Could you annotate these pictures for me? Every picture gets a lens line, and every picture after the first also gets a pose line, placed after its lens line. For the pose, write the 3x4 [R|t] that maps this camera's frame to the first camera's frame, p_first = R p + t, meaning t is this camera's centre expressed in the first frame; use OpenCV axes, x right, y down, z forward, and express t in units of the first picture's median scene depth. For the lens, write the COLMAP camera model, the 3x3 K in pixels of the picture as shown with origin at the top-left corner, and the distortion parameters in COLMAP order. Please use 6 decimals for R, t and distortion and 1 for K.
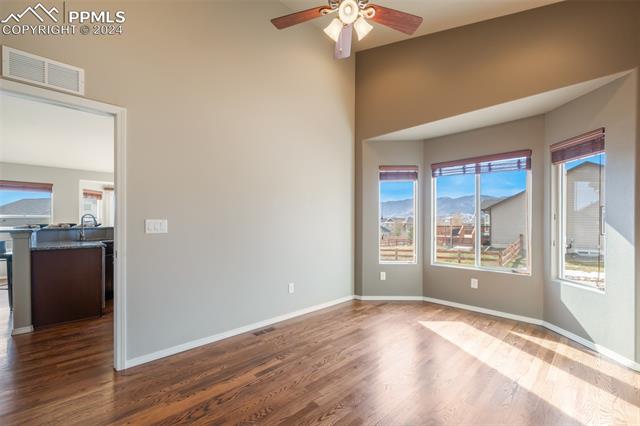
lens RADIAL K [[277.9, 0, 319.8], [0, 277.9, 220.8], [0, 0, 1]] dist [-0.000015, -0.000003]
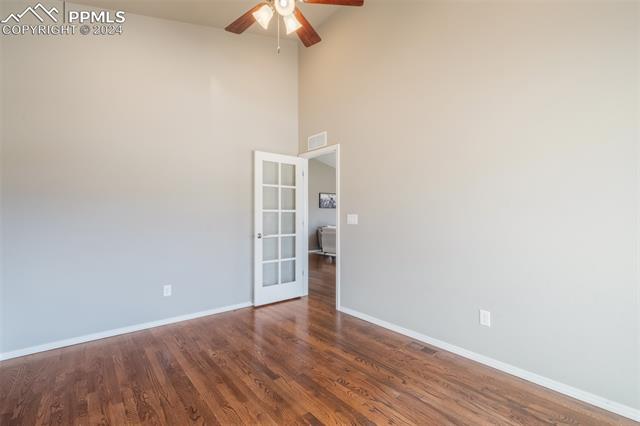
lens RADIAL K [[285.4, 0, 320.0], [0, 285.4, 213.0], [0, 0, 1]] dist [0.000168, 0.000015]
pose [[-0.070056, -0.009308, -0.997500, 0.790126], [-0.000535, 0.999957, -0.009294, 0.002088], [0.997543, -0.000117, -0.070058, 0.880353]]
